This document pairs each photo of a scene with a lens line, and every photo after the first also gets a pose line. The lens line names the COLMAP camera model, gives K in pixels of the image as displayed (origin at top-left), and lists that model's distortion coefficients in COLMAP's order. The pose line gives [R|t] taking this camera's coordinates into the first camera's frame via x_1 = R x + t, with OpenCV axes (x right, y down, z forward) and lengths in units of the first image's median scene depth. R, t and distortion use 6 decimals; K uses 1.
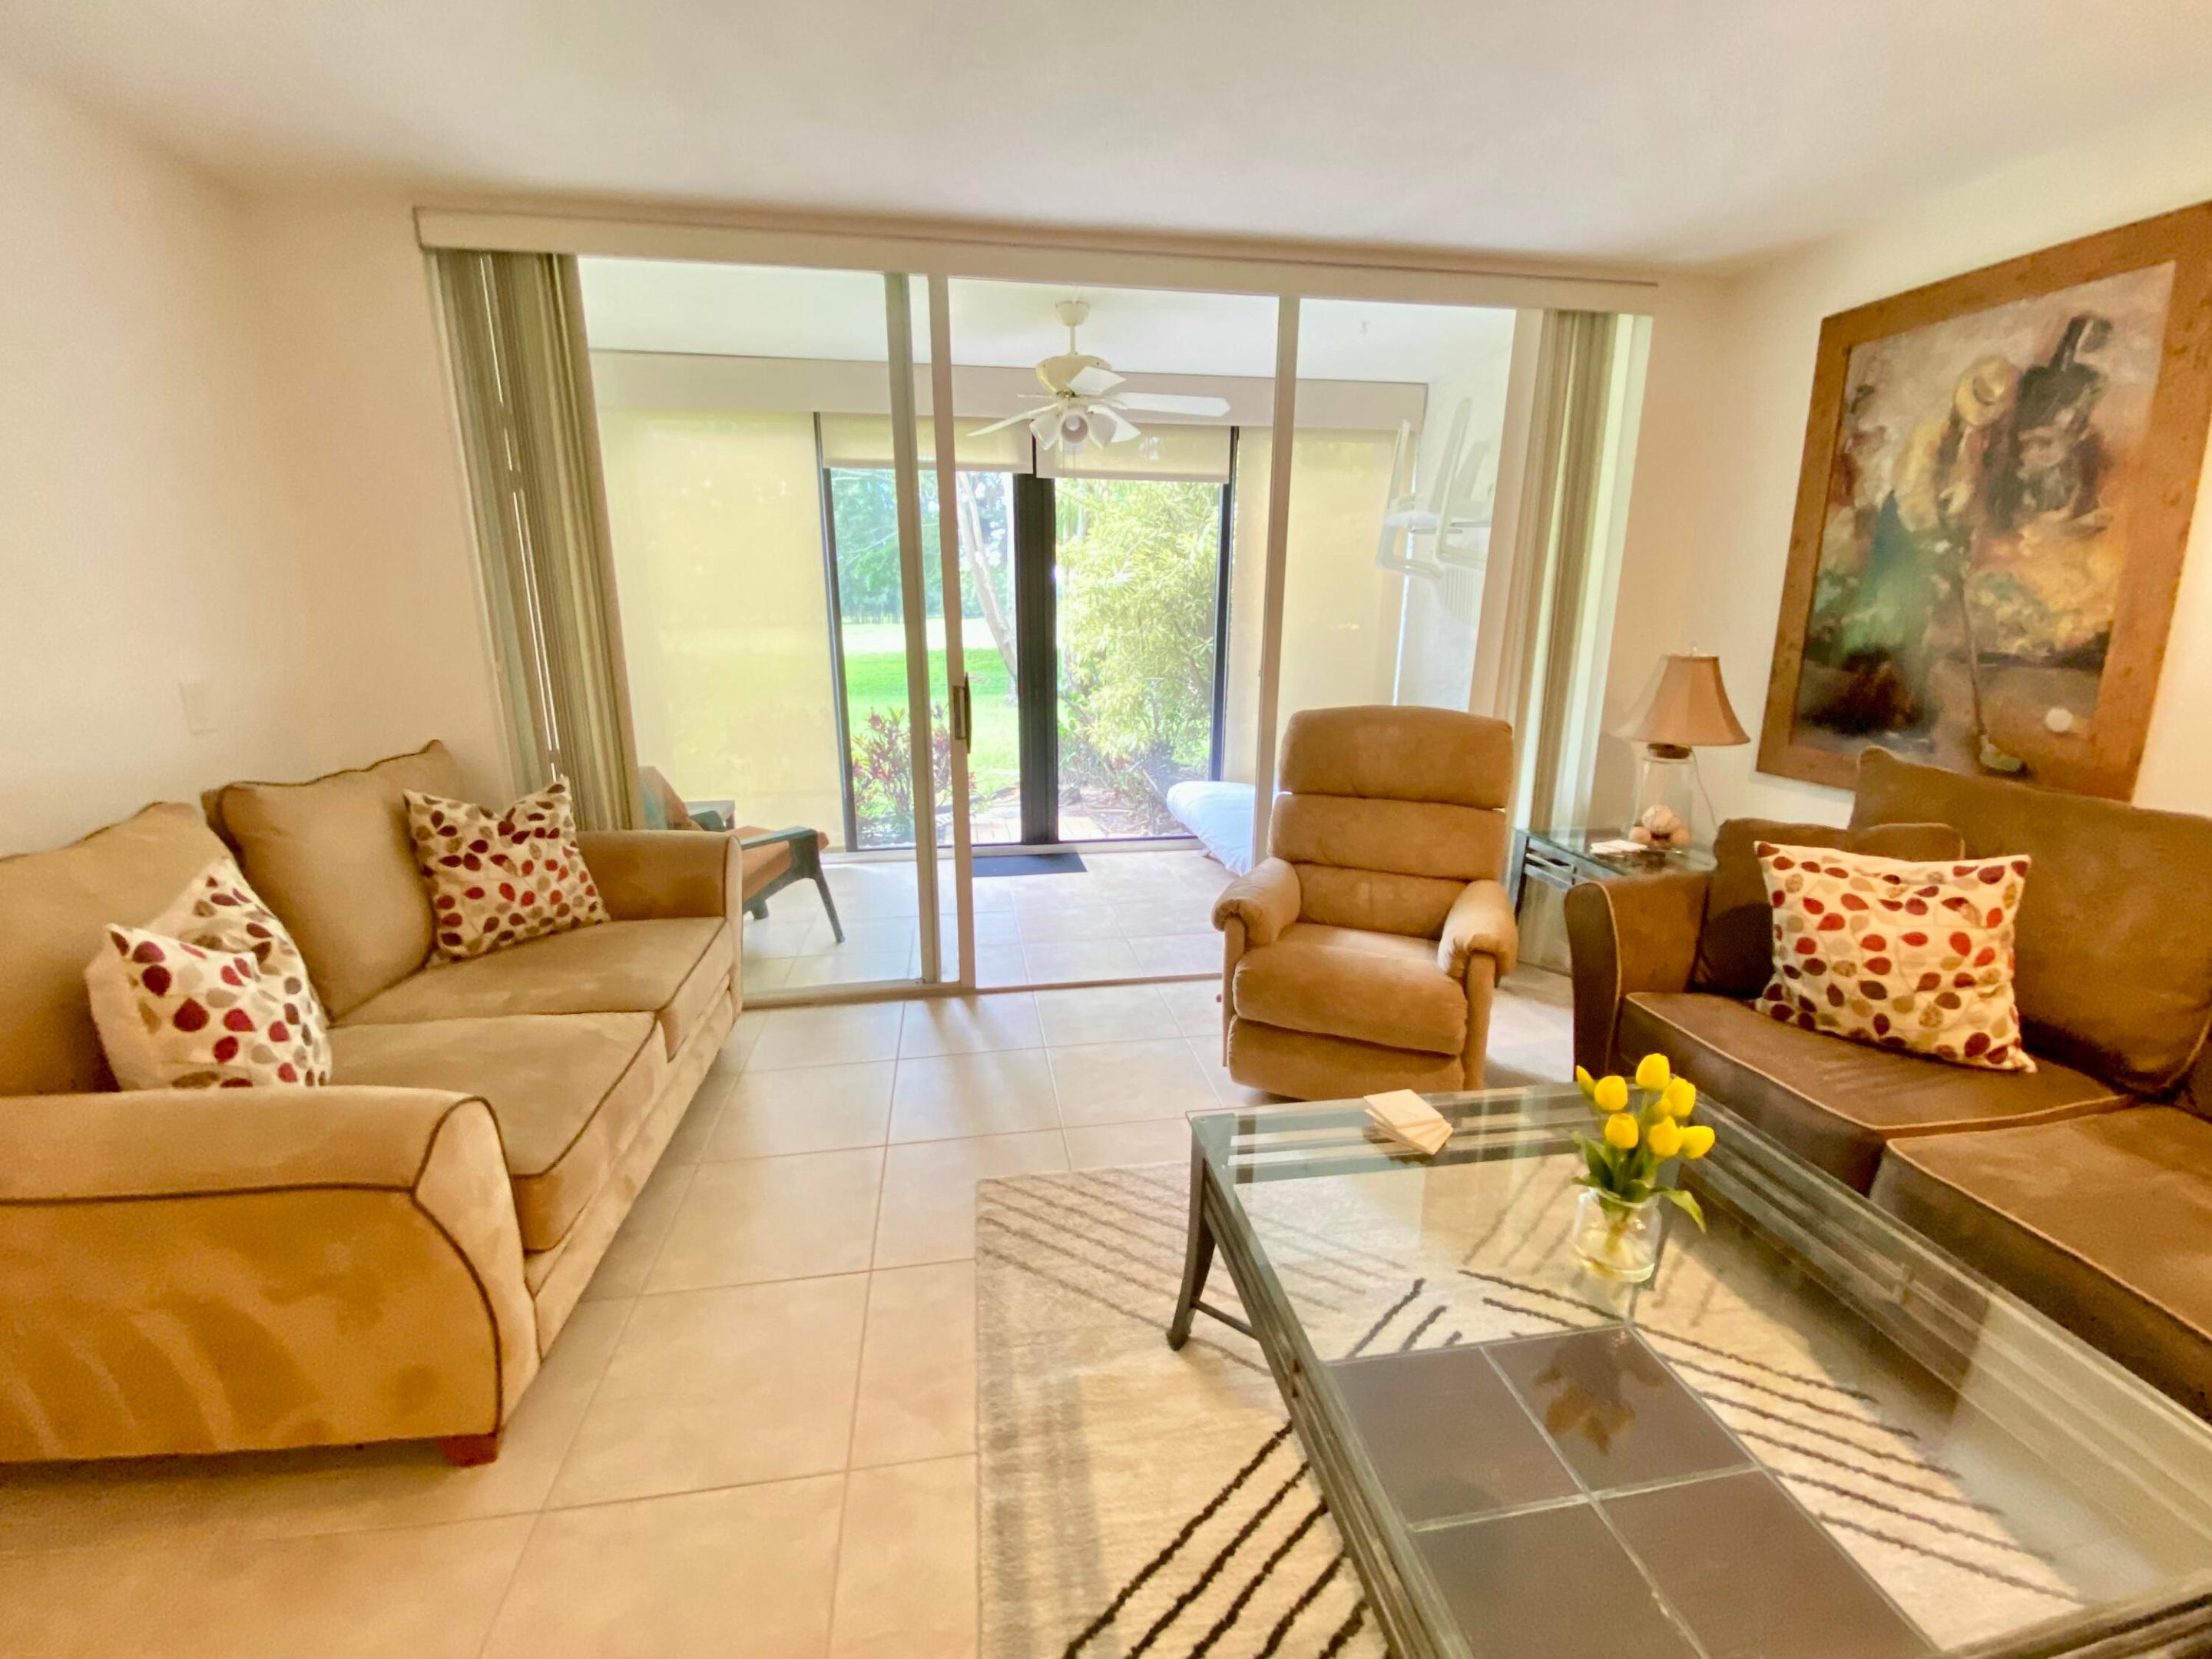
lens RADIAL K [[898.3, 0, 1106.0], [0, 898.3, 829.5], [0, 0, 1]] dist [0.010691, -0.017753]
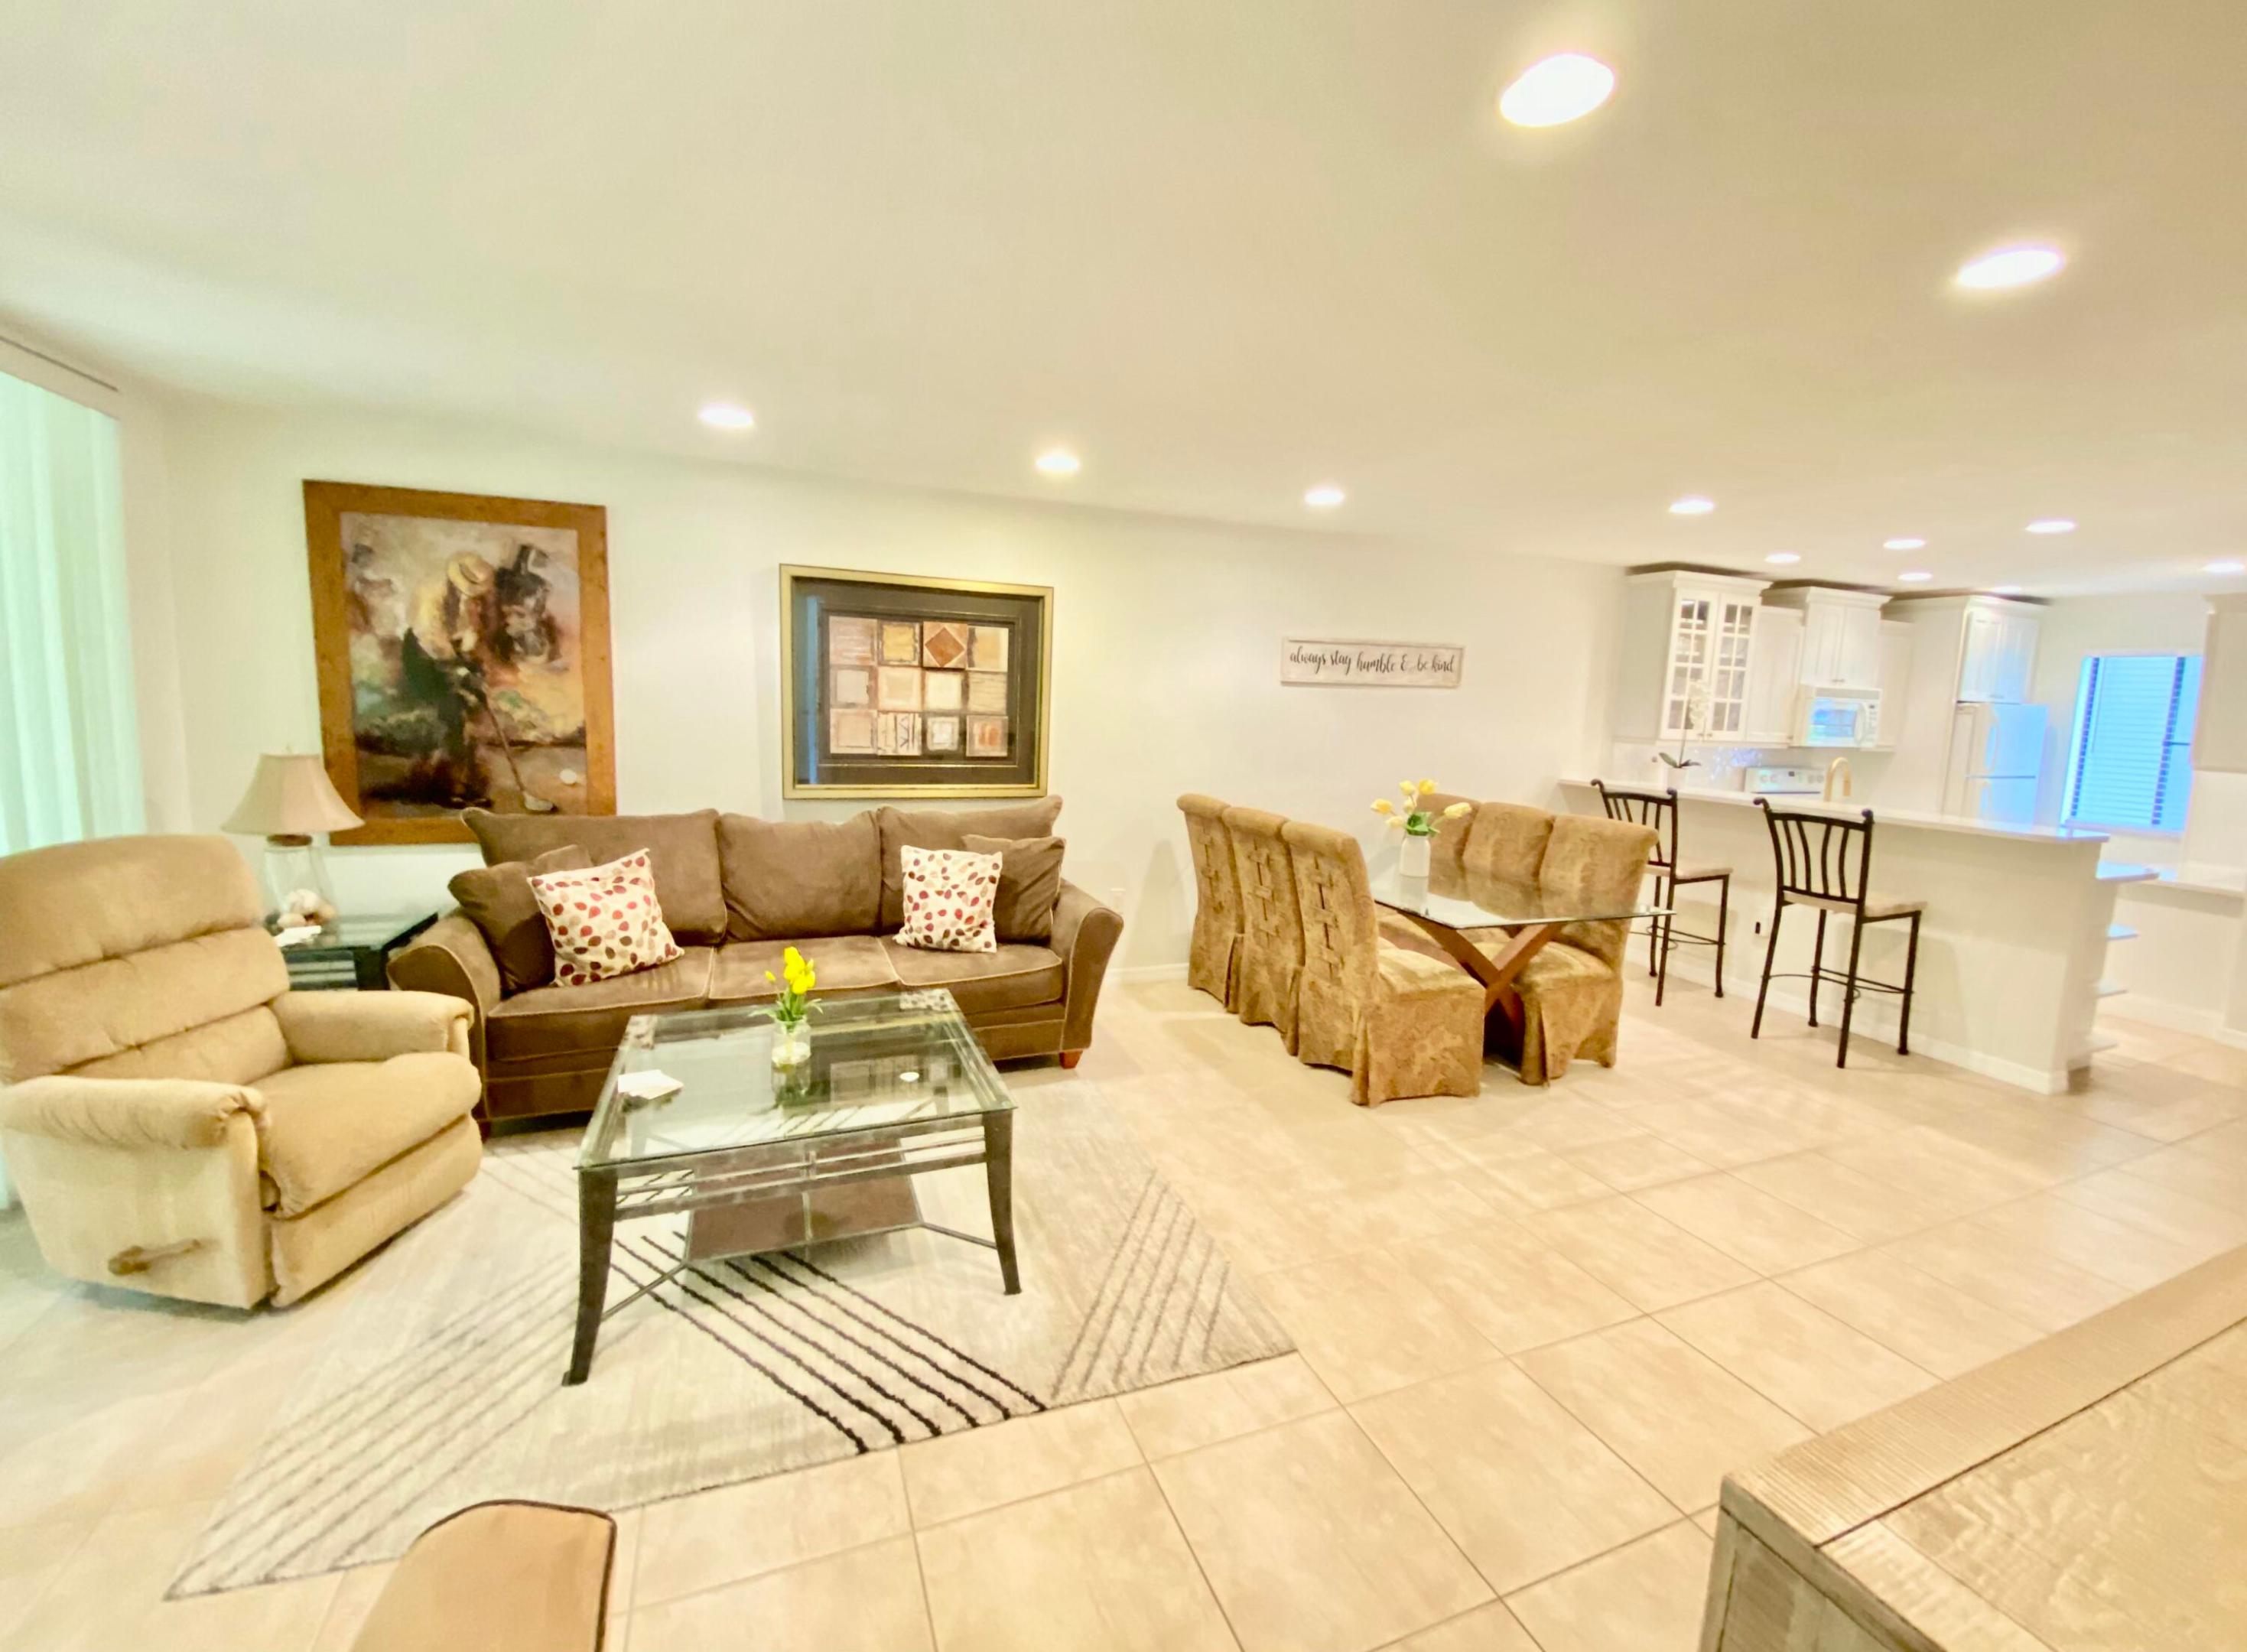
lens RADIAL K [[903.7, 0, 1125.8], [0, 903.7, 801.3], [0, 0, 1]] dist [0.020866, -0.000041]
pose [[-0.222907, -0.117470, 0.967736, -0.869018], [0.193948, 0.967524, 0.162118, -0.151578], [-0.955352, 0.223827, -0.192885, 0.310699]]
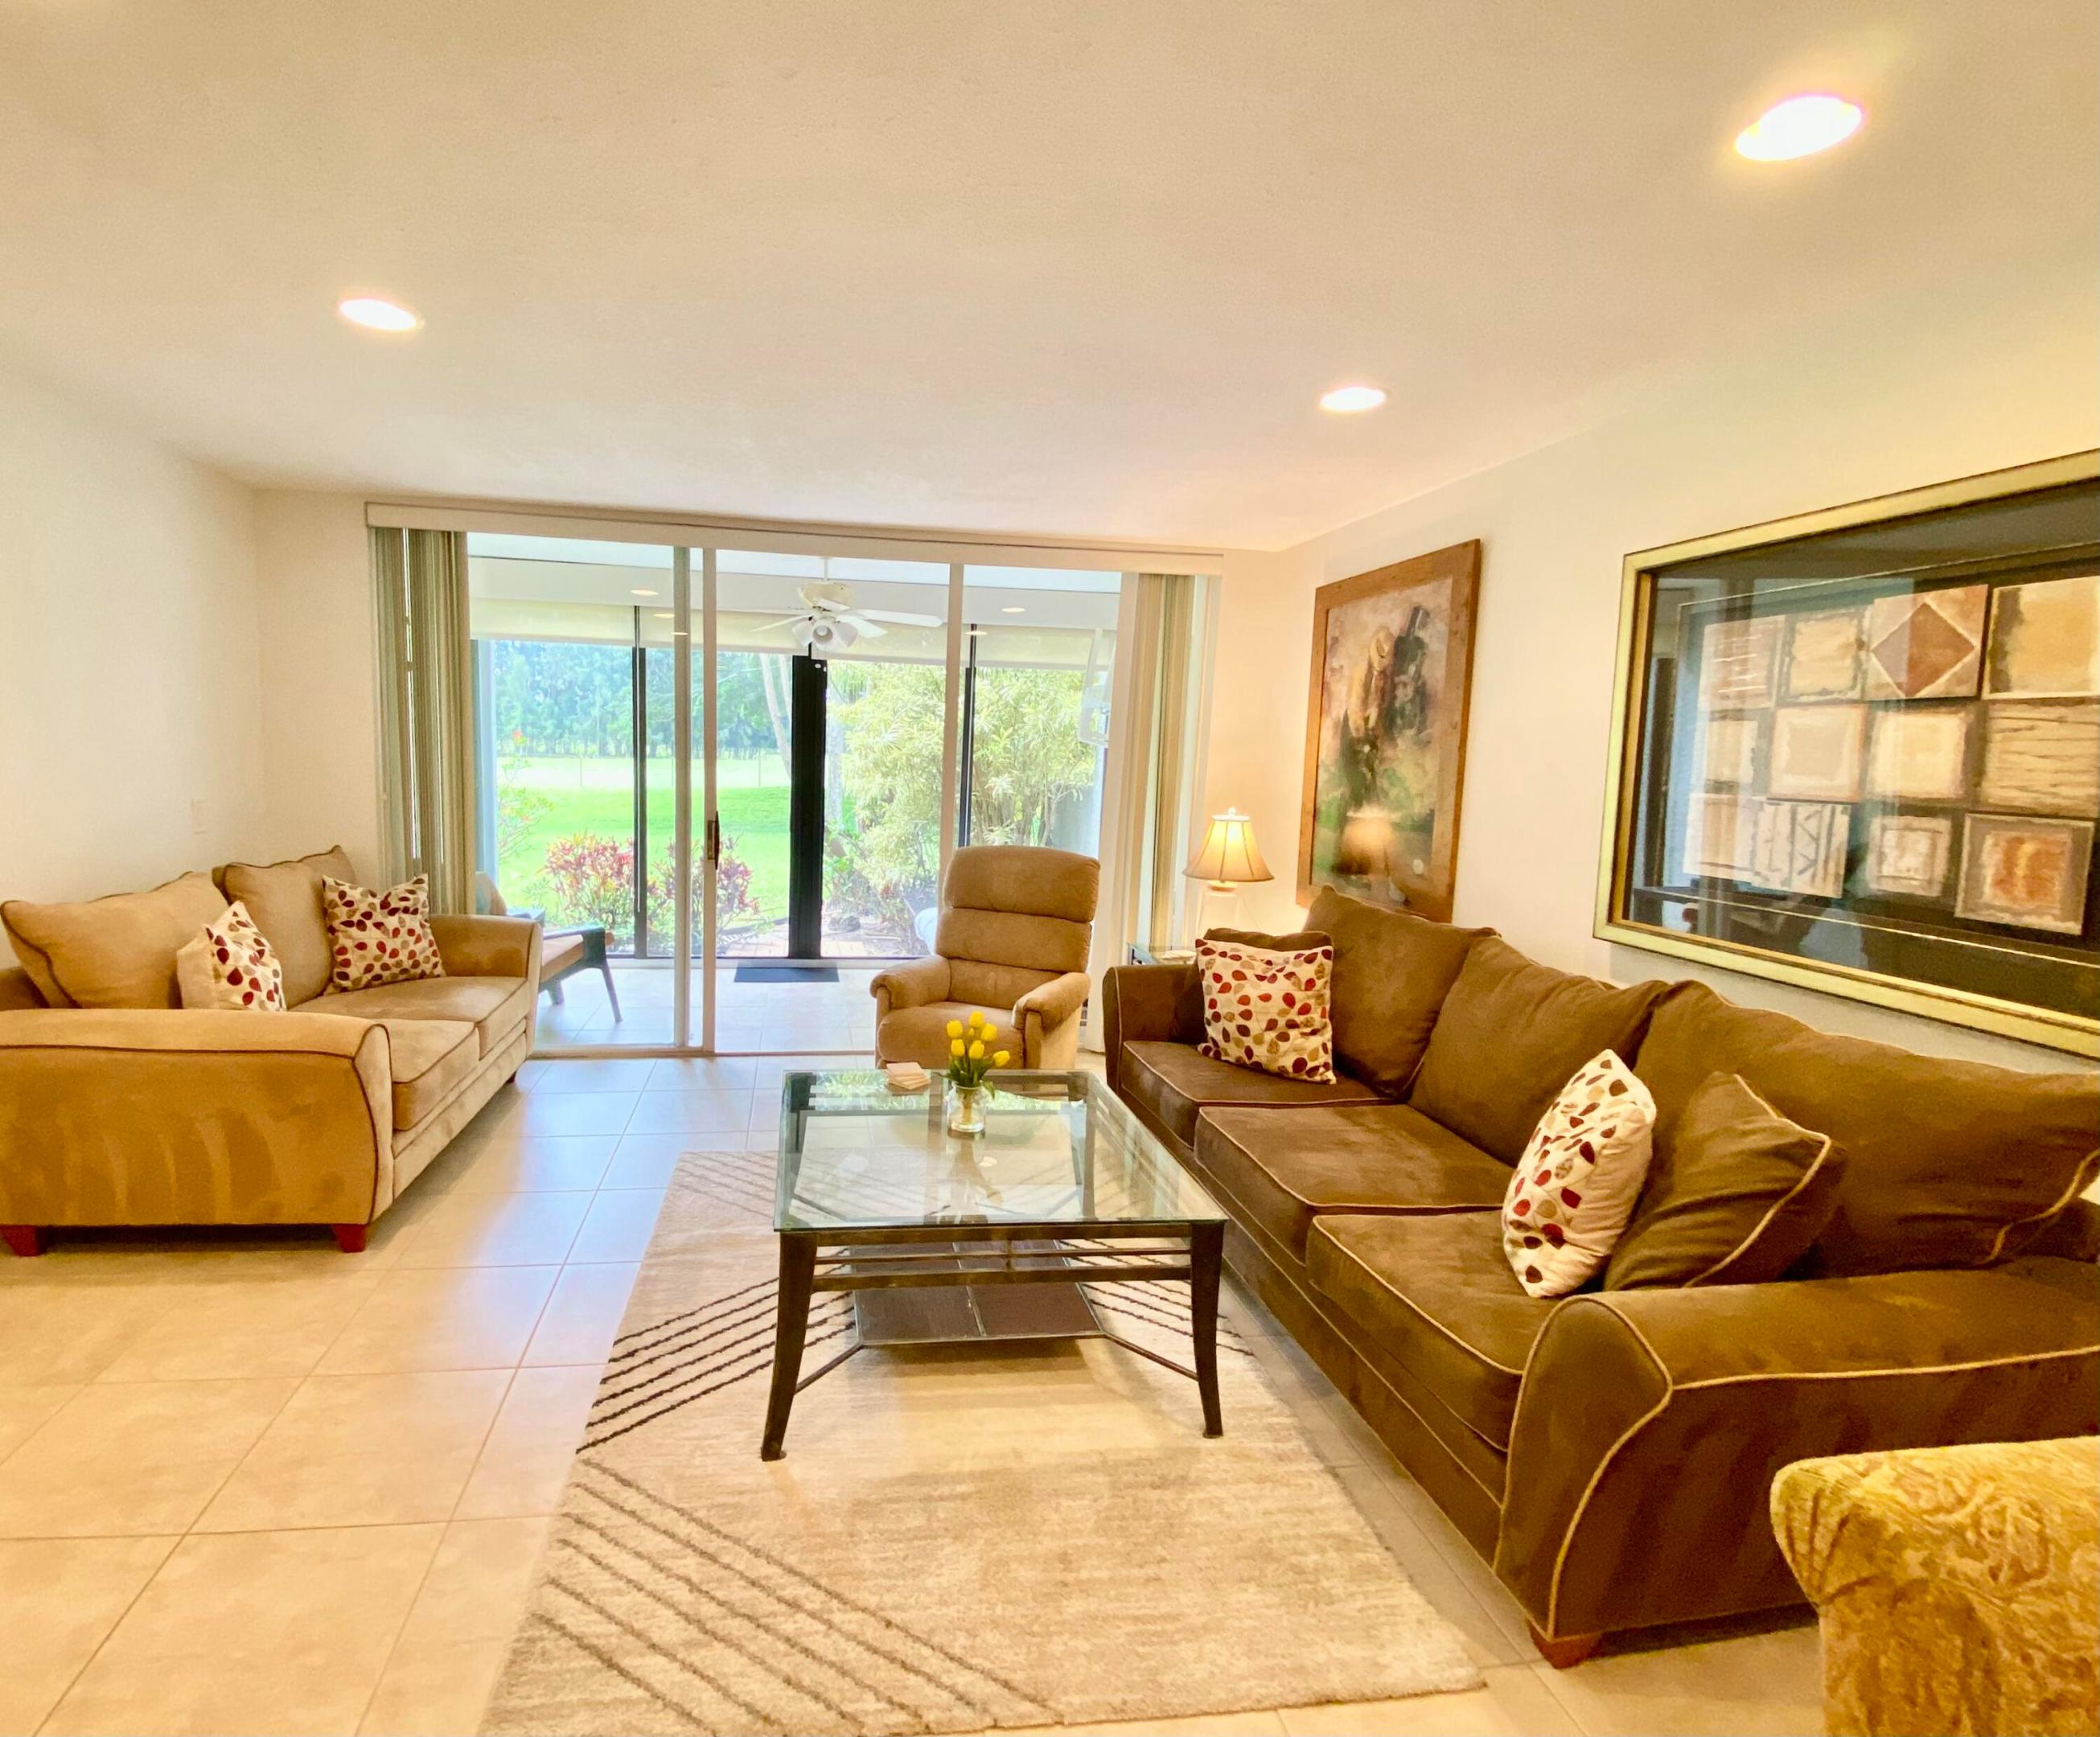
lens RADIAL K [[993.1, 0, 937.6], [0, 993.1, 865.5], [0, 0, 1]] dist [0.043206, -0.040536]
pose [[0.998938, 0.035218, -0.029693, 0.311518], [-0.038586, 0.991809, -0.121758, 0.108078], [0.025162, 0.122775, 0.992116, -0.671749]]
